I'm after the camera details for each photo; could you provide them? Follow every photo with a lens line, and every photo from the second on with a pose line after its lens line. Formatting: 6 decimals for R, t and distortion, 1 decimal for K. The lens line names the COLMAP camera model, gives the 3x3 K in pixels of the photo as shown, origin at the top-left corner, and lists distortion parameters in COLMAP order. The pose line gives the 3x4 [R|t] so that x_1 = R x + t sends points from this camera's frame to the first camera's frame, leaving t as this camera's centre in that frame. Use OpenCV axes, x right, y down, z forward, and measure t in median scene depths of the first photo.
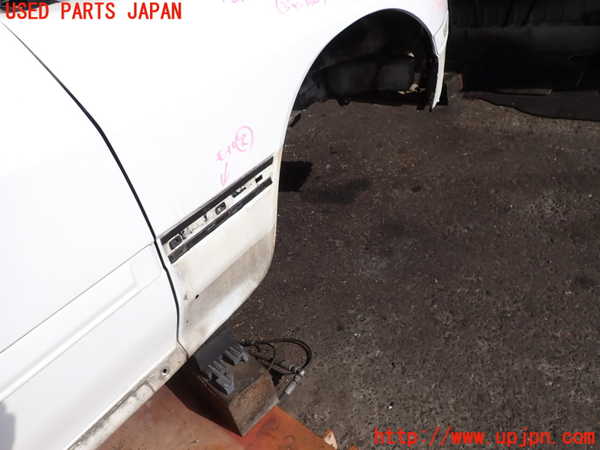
lens RADIAL K [[442.2, 0, 298.5], [0, 442.2, 222.1], [0, 0, 1]] dist [0.007126, -0.003909]
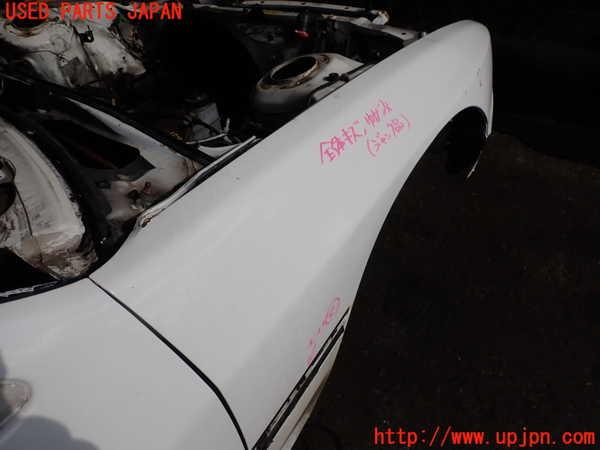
lens RADIAL K [[442.2, 0, 298.8], [0, 442.2, 226.3], [0, 0, 1]] dist [0.007126, -0.003909]
pose [[0.992641, 0.029623, 0.117417, -0.188329], [-0.044900, 0.990538, 0.129686, -0.295236], [-0.112465, -0.134003, 0.984578, 0.095505]]
